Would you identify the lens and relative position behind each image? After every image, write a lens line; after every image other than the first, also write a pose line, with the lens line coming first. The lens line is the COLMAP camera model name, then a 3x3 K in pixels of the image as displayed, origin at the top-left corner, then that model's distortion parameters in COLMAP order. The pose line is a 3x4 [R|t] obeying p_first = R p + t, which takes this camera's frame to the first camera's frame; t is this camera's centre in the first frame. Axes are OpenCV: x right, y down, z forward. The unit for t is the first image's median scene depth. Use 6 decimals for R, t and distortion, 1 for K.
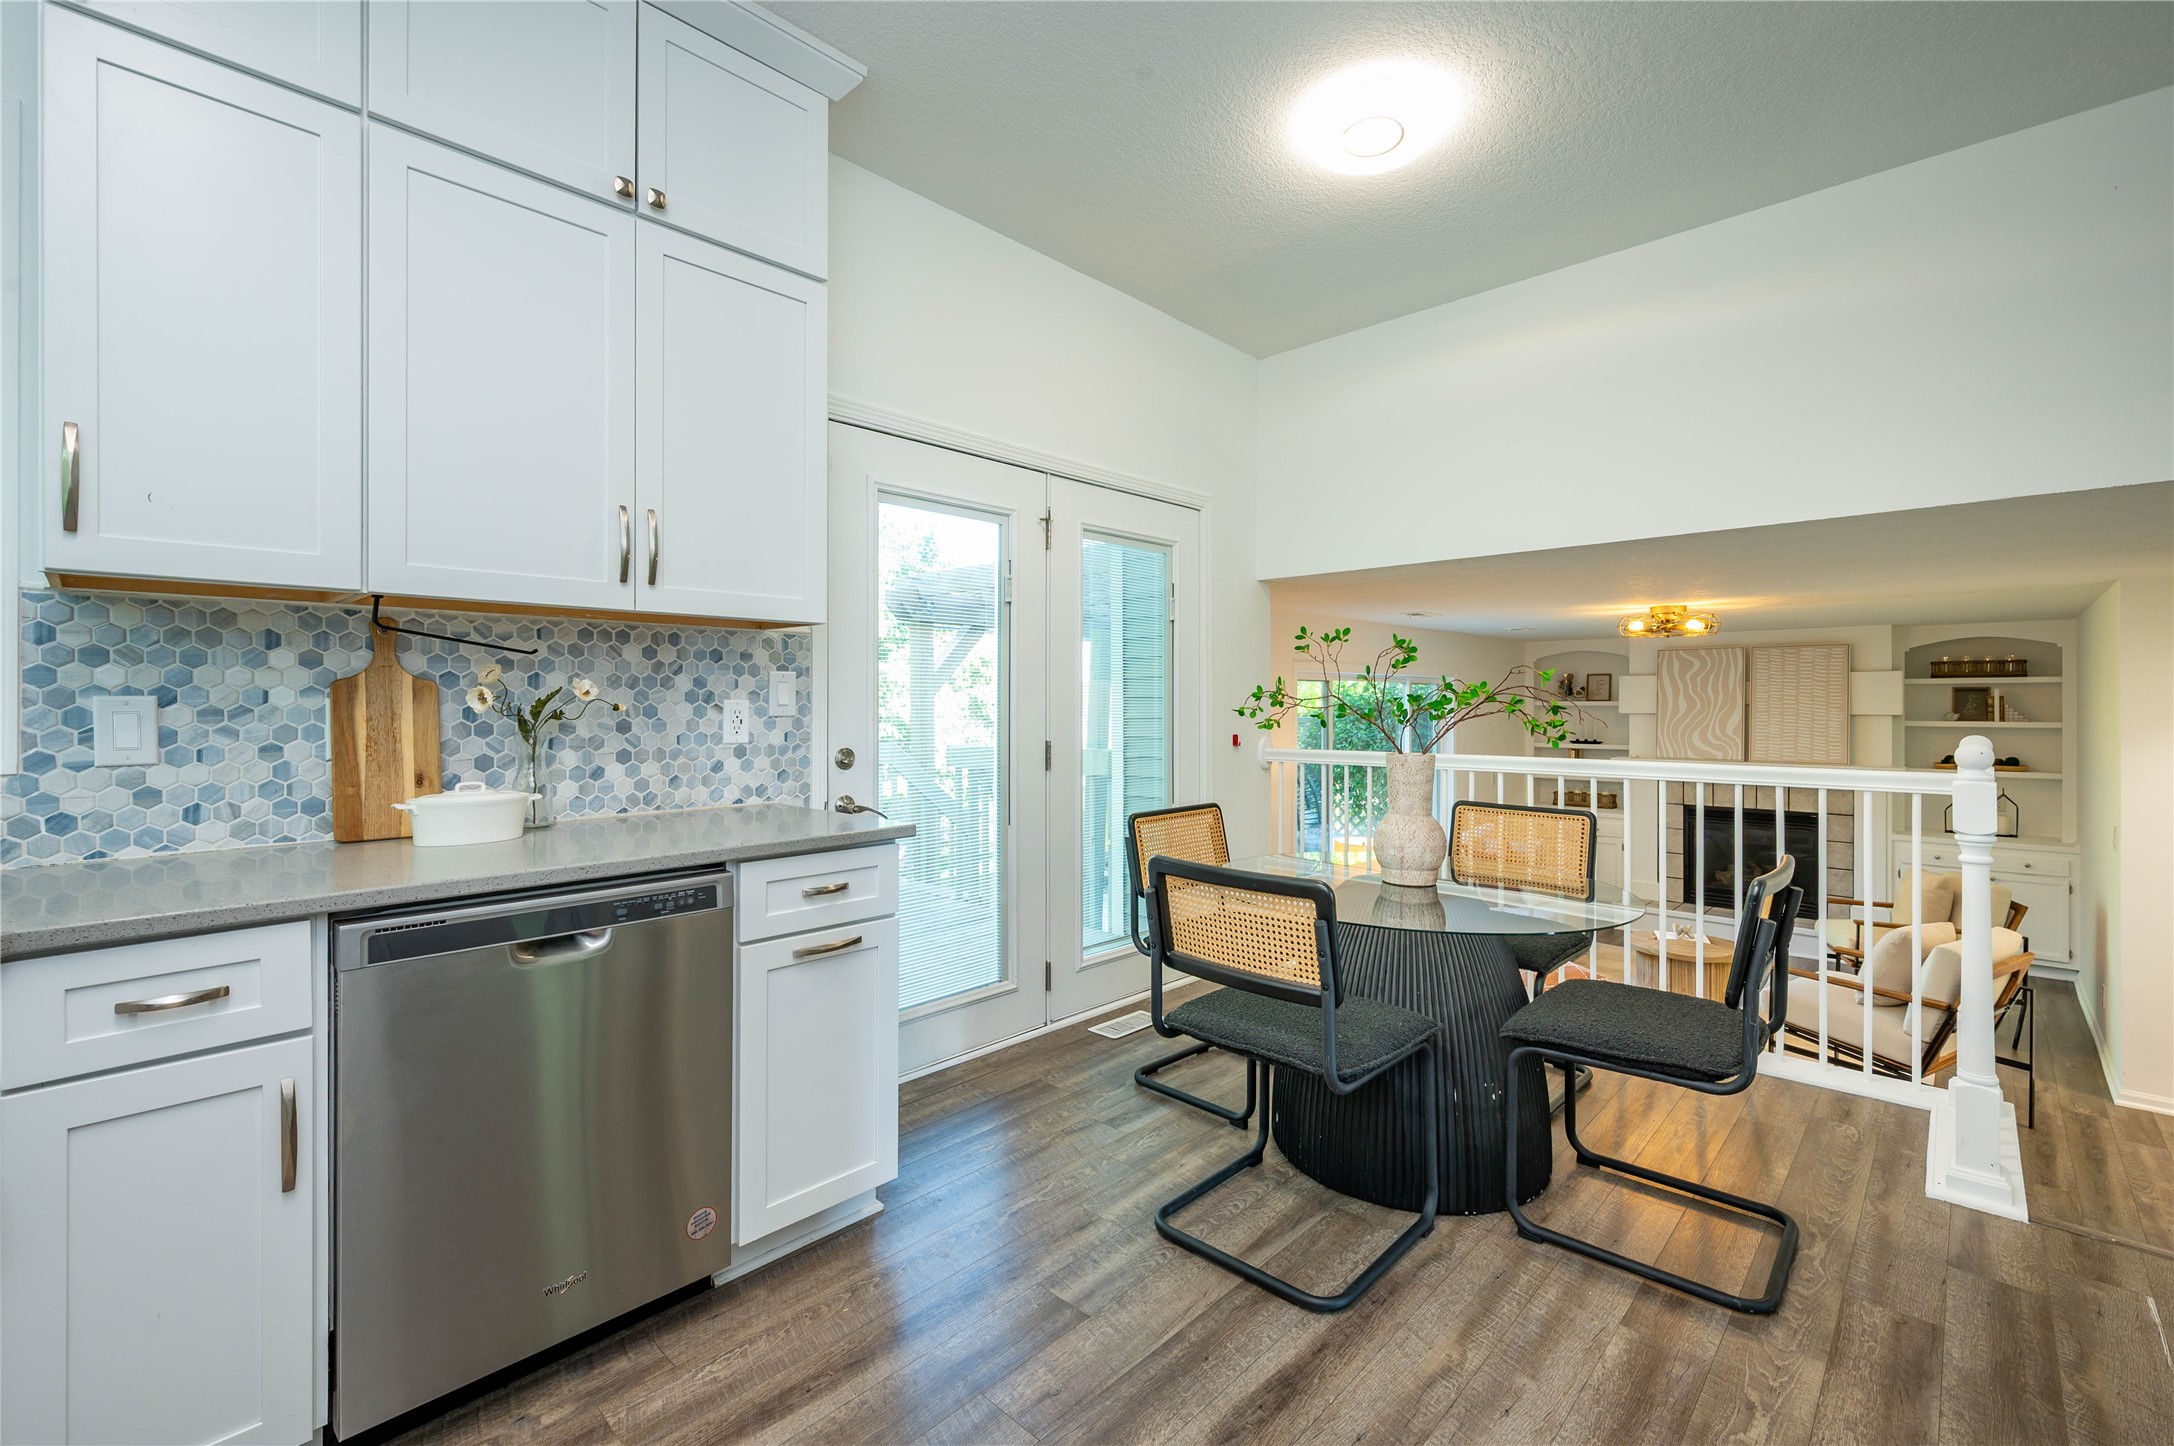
lens RADIAL K [[947.4, 0, 1074.0], [0, 947.4, 705.0], [0, 0, 1]] dist [0.001325, -0.001495]
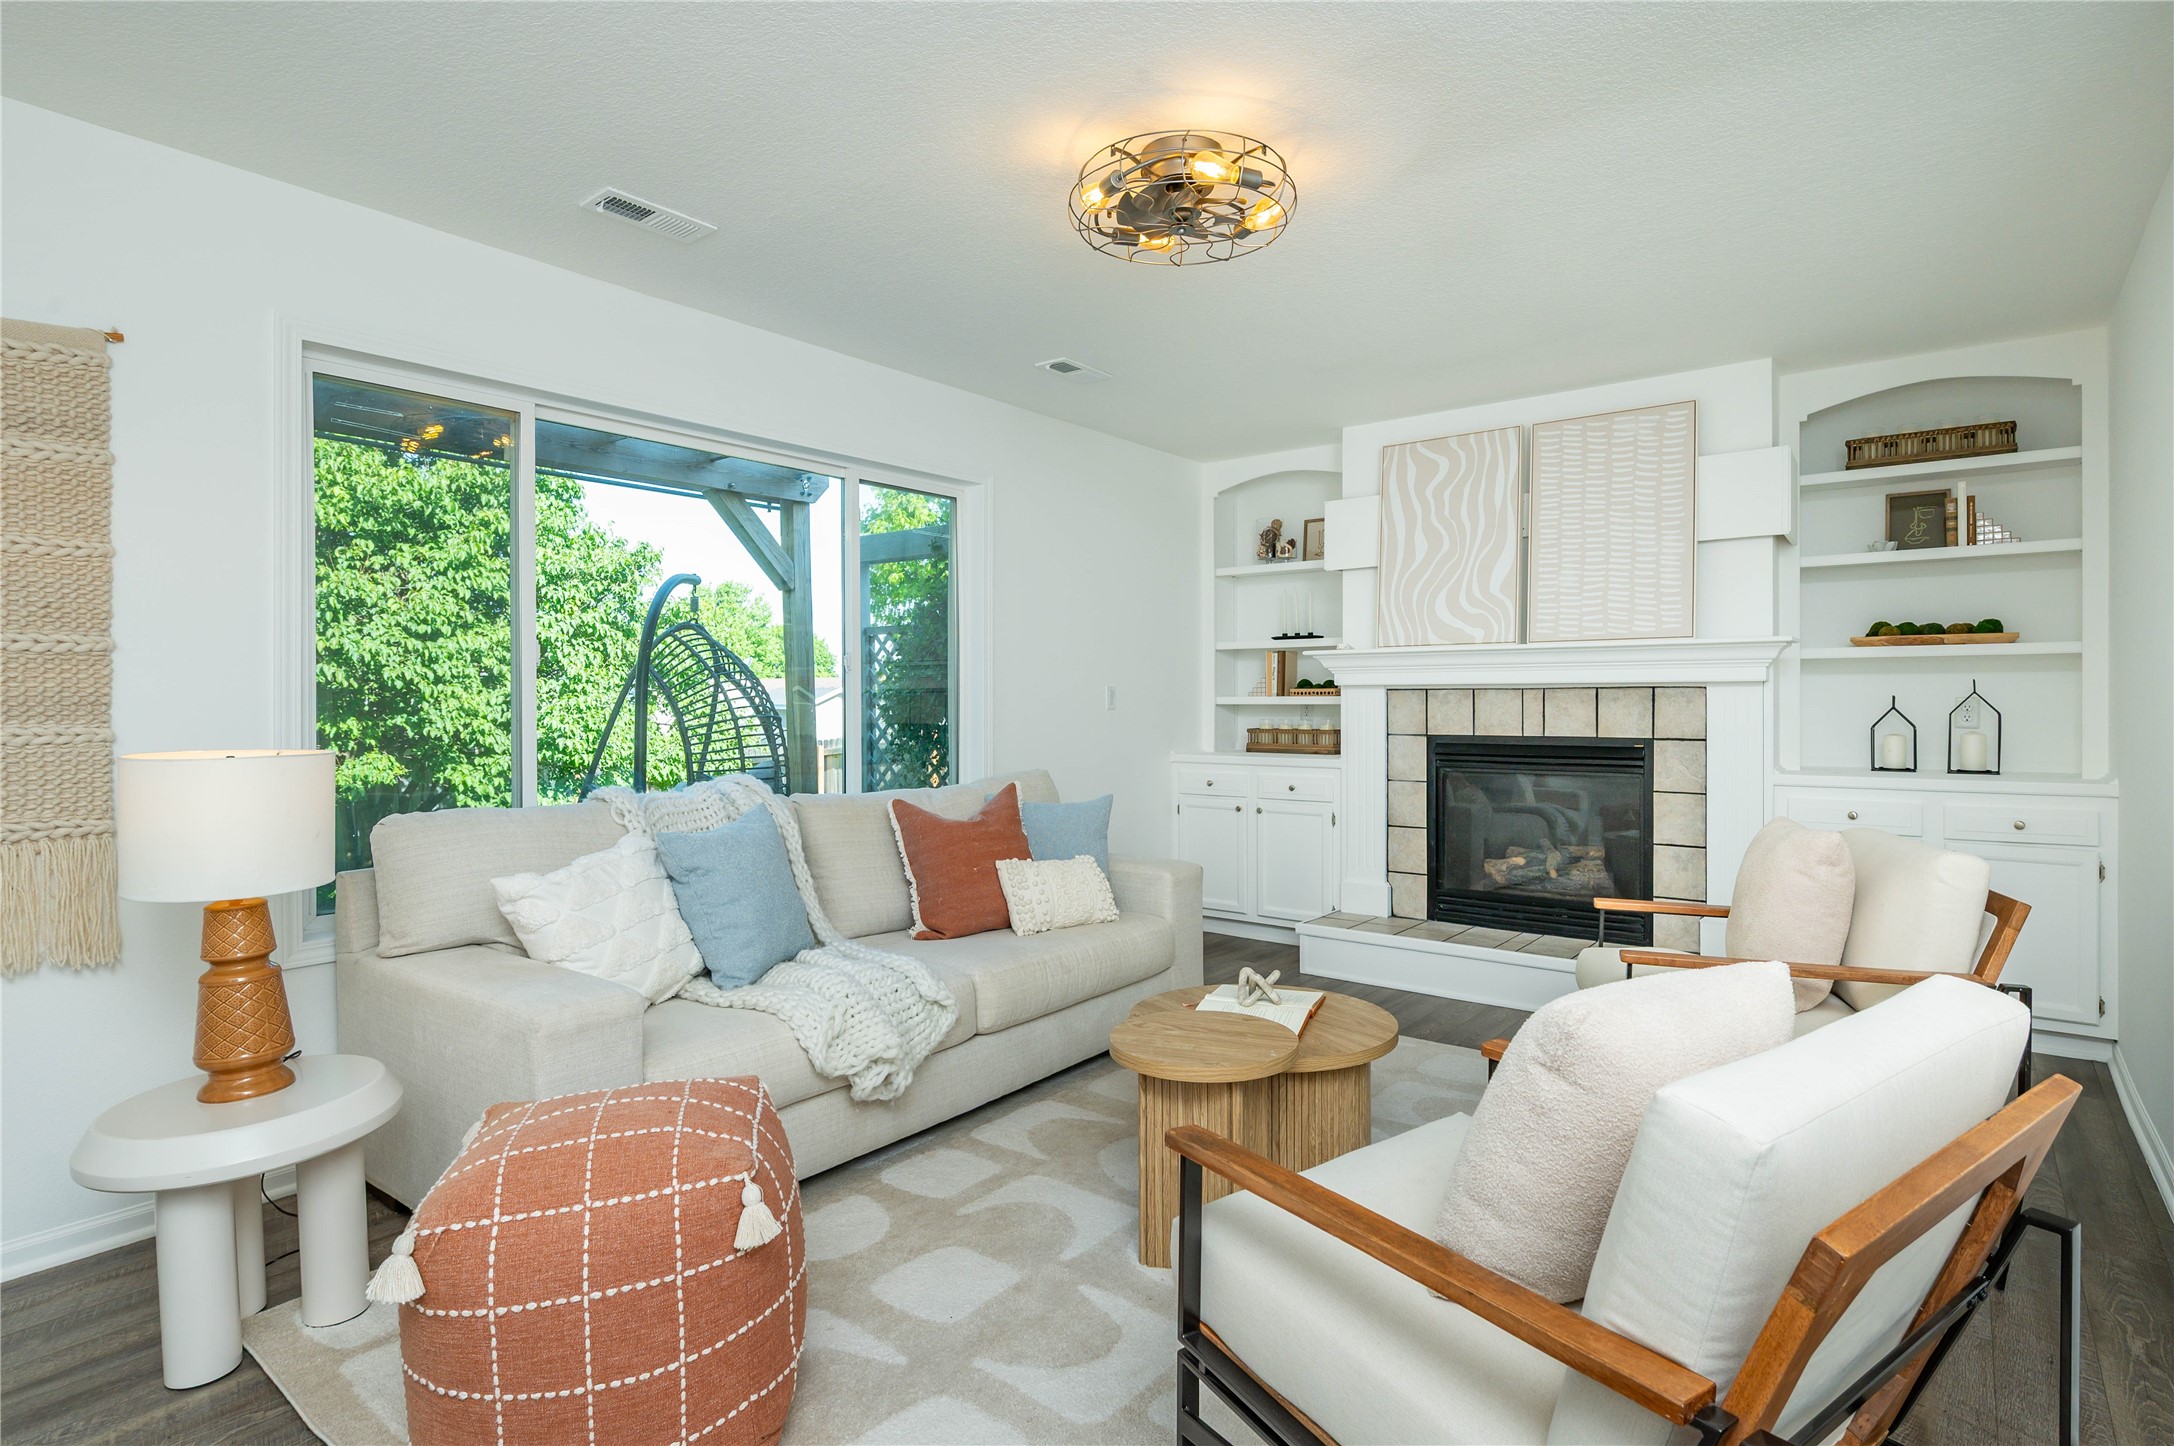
lens RADIAL K [[1119.0, 0, 1093.8], [0, 1119.0, 708.7], [0, 0, 1]] dist [-0.001063, -0.001083]
pose [[0.994741, -0.003672, 0.102352, 1.079704], [0.003319, 0.999988, 0.003621, 0.240440], [-0.102364, -0.003262, 0.994742, 1.084294]]
